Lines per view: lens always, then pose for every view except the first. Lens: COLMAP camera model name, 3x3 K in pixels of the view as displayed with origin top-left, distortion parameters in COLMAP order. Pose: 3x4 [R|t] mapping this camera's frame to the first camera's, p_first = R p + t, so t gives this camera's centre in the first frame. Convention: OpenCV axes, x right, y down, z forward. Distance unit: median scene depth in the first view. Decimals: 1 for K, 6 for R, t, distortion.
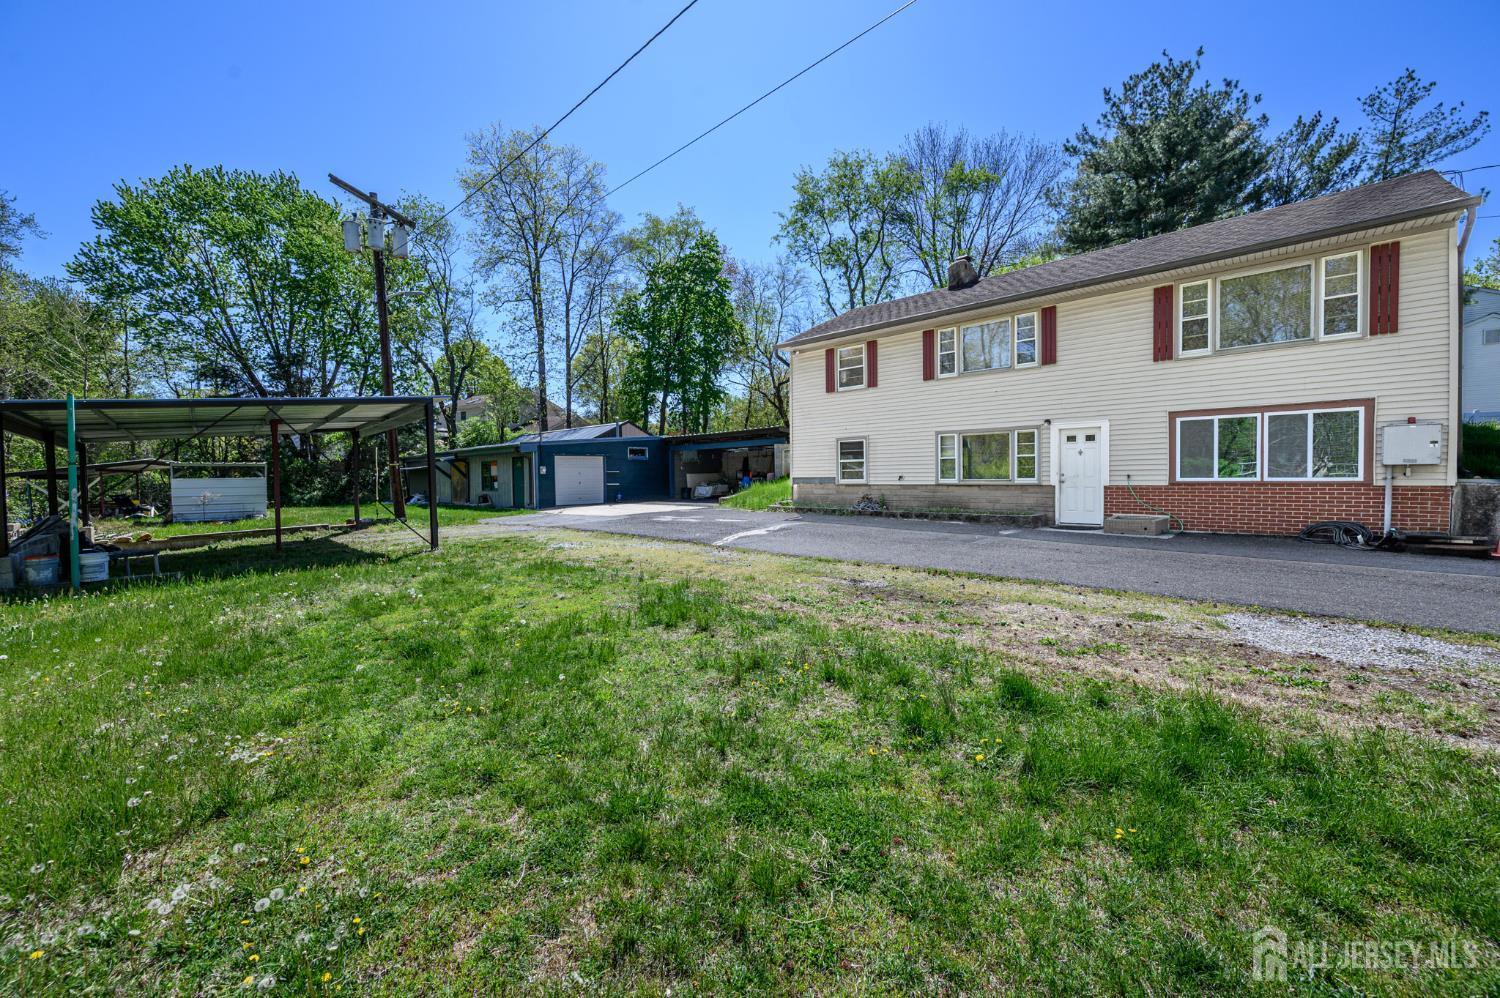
lens RADIAL K [[588.5, 0, 756.0], [0, 588.5, 492.1], [0, 0, 1]] dist [0.000049, 0.000973]
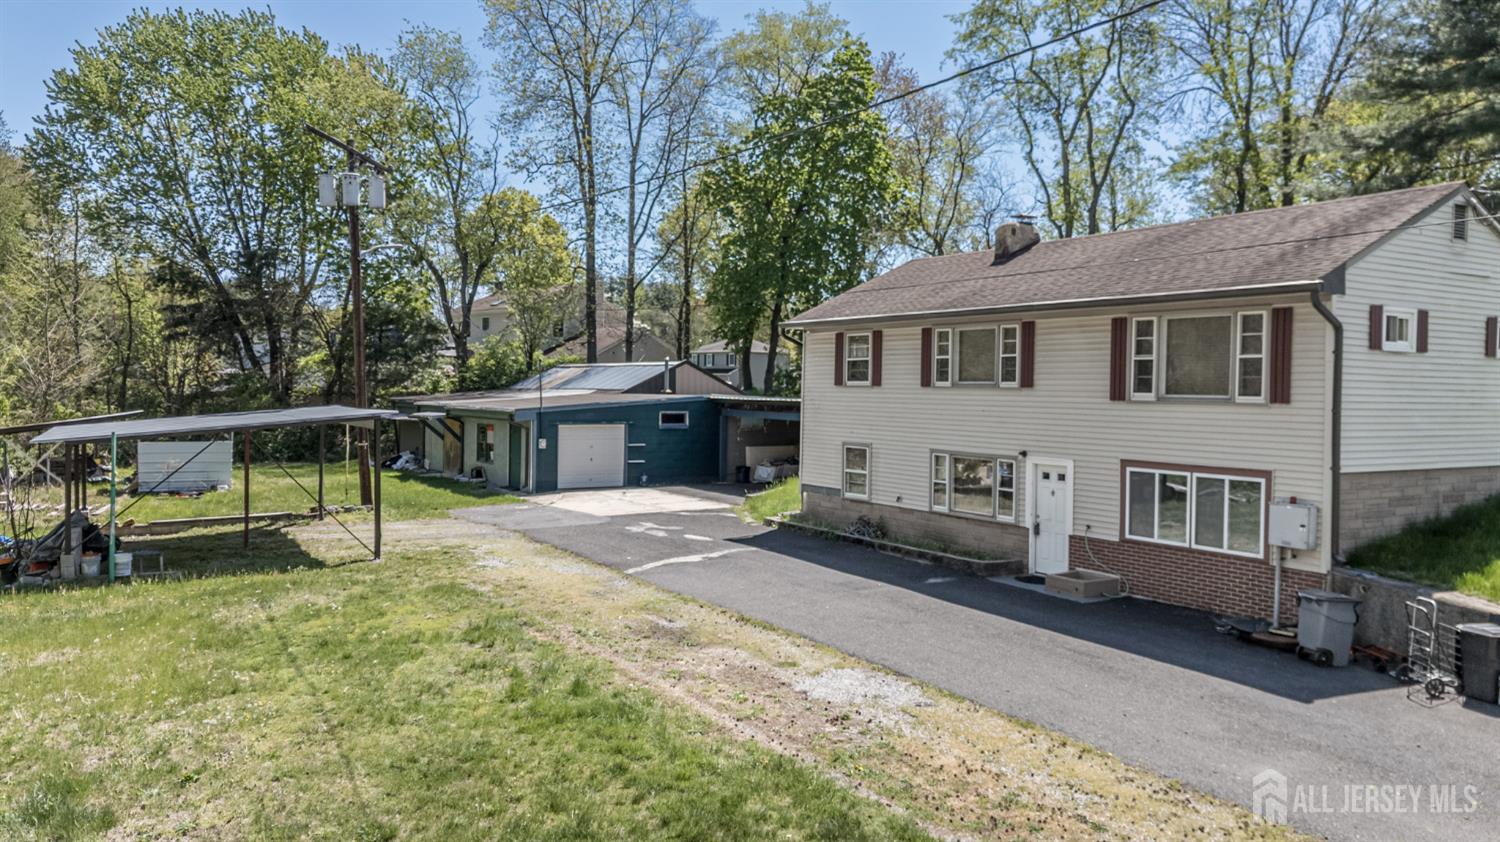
lens RADIAL K [[1070.6, 0, 756.7], [0, 1070.6, 435.7], [0, 0, 1]] dist [0.080247, -0.043138]
pose [[0.971273, 0.041257, -0.234363, 0.346790], [-0.039331, 0.999143, 0.012886, -0.108007], [0.234694, -0.003298, 0.972064, -0.449127]]
